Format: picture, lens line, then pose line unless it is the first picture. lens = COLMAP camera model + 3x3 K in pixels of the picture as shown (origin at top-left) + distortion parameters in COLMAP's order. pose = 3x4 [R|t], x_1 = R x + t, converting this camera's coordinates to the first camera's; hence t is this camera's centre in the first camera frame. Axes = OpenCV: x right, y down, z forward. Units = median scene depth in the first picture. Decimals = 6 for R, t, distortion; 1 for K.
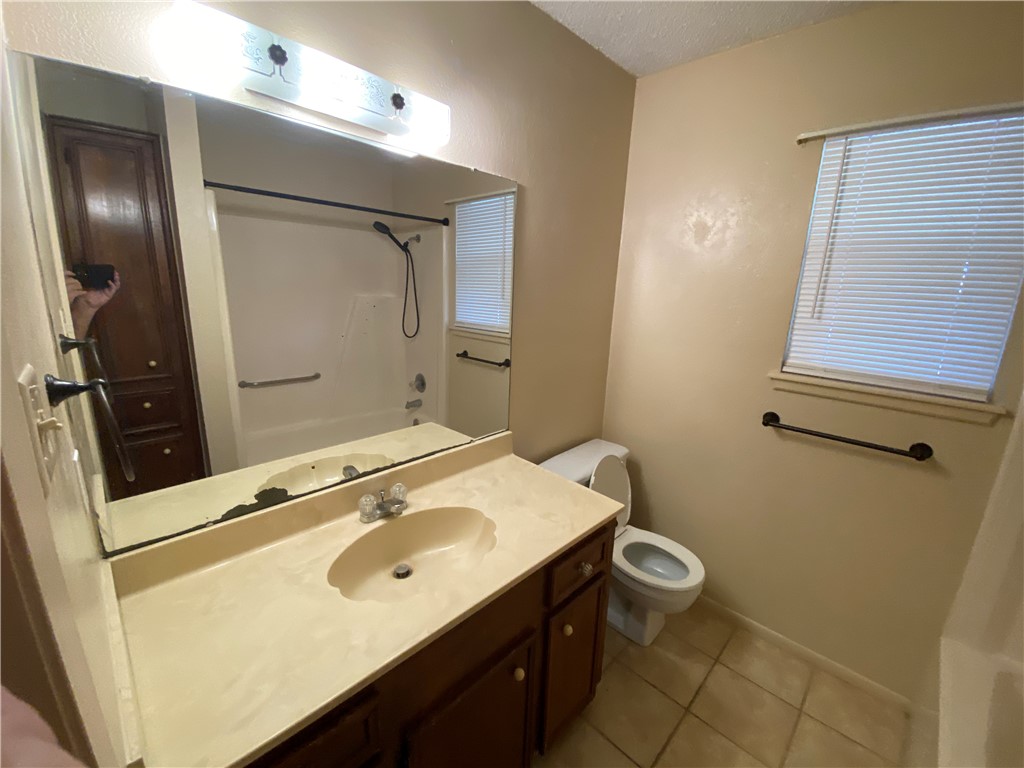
lens RADIAL K [[411.1, 0, 506.2], [0, 411.1, 383.6], [0, 0, 1]] dist [0.042587, -0.035277]
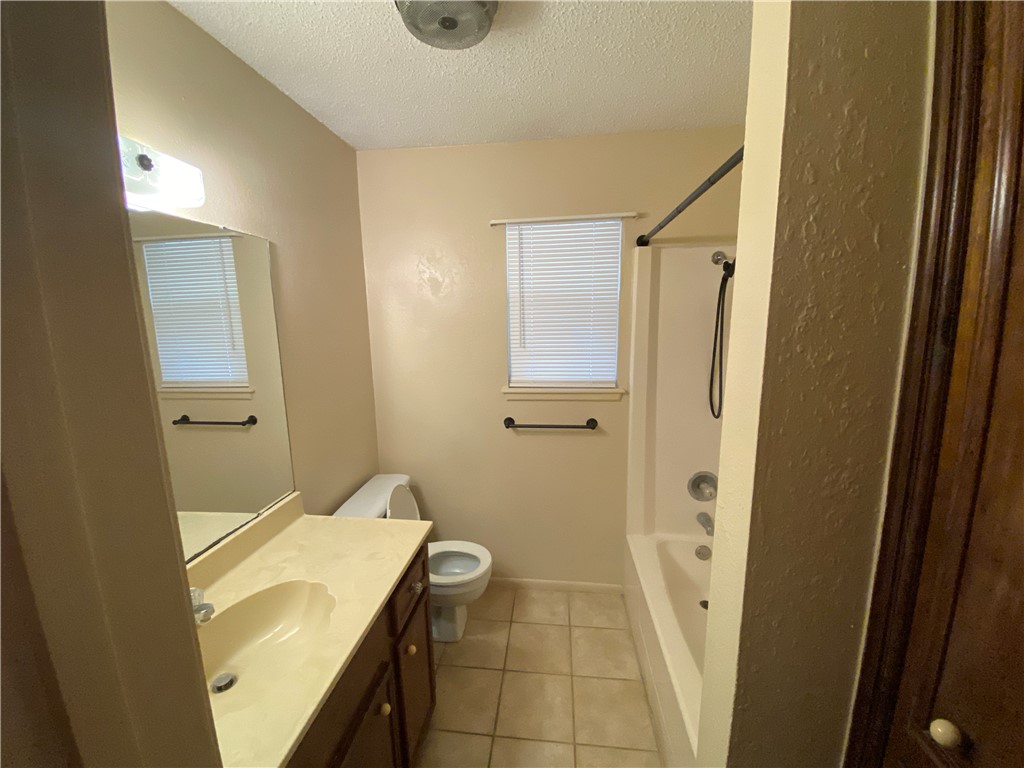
lens RADIAL K [[411.1, 0, 506.2], [0, 411.1, 383.6], [0, 0, 1]] dist [0.042587, -0.035277]
pose [[0.787911, -0.145065, 0.598458, -0.164905], [0.186997, 0.982327, -0.008081, -0.033220], [-0.586710, 0.118276, 0.801113, -0.084703]]
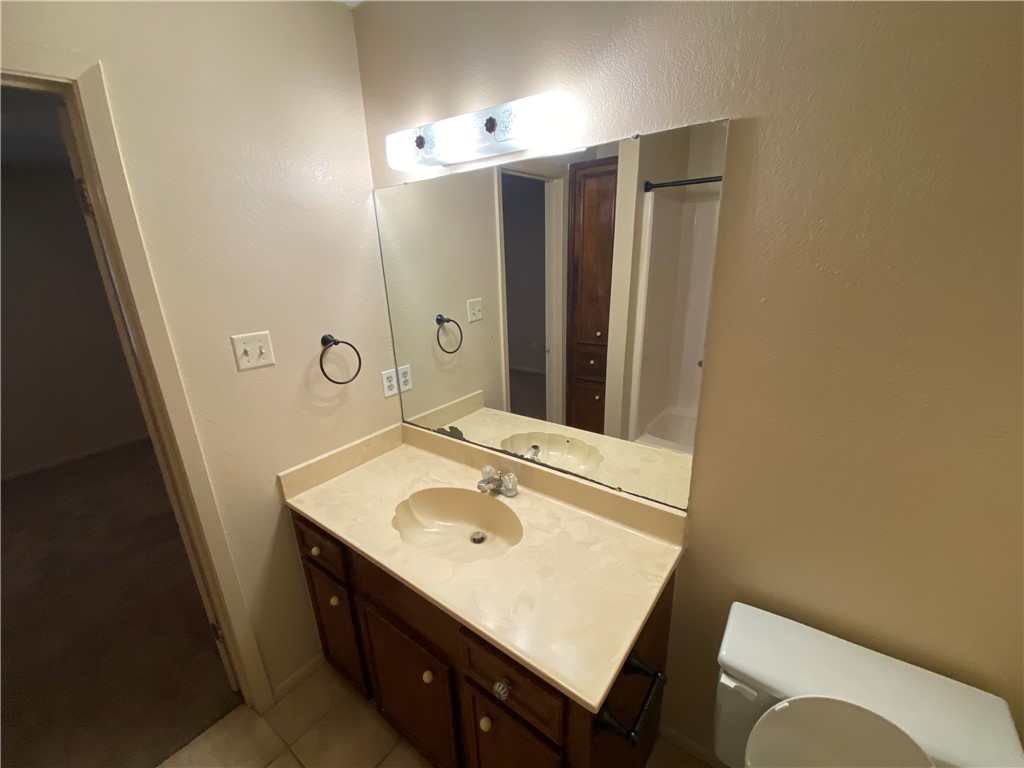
lens RADIAL K [[411.1, 0, 506.2], [0, 411.1, 383.6], [0, 0, 1]] dist [0.042587, -0.035277]
pose [[0.134821, 0.258882, -0.956454, 0.608497], [-0.185988, 0.954722, 0.232197, -0.200839], [0.973258, 0.146584, 0.176865, 0.634852]]
